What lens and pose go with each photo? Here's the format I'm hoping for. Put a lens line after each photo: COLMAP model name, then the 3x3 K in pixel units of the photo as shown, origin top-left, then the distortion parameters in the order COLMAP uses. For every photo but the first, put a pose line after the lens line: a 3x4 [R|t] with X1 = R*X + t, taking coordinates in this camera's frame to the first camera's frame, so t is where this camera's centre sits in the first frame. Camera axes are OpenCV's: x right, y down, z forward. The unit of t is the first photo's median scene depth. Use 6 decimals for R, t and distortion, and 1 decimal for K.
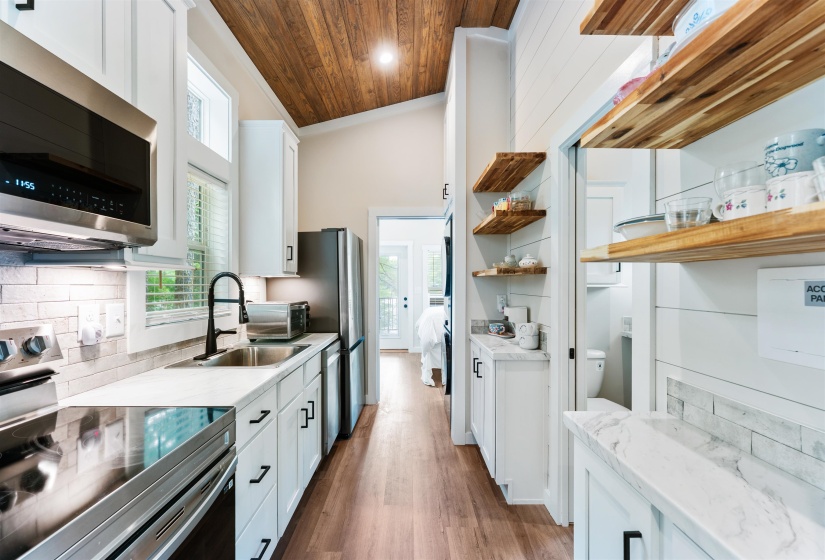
lens RADIAL K [[335.6, 0, 409.4], [0, 335.6, 283.5], [0, 0, 1]] dist [0.000600, -0.000144]
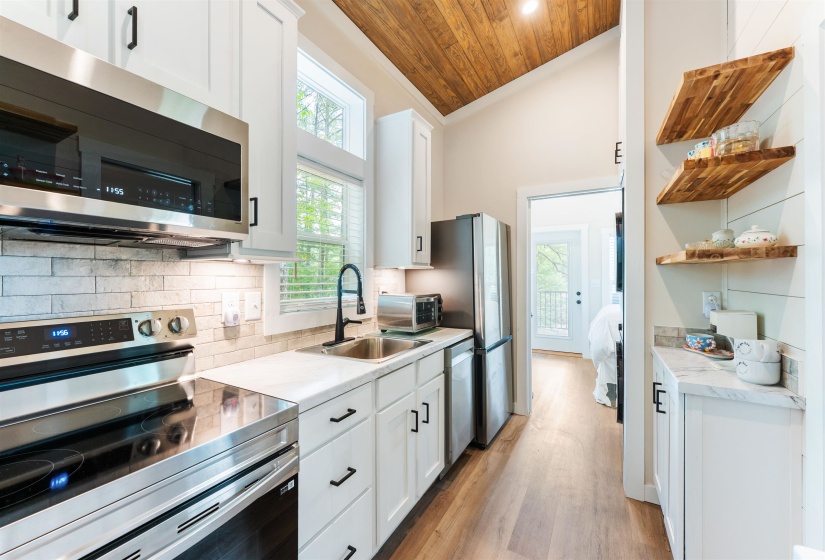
lens RADIAL K [[338.1, 0, 405.0], [0, 338.1, 273.5], [0, 0, 1]] dist [0.001704, -0.000199]
pose [[0.866738, -0.004318, -0.498745, 0.102822], [0.001385, 0.999980, -0.006251, 0.001821], [0.498762, 0.004727, 0.866726, 0.145759]]
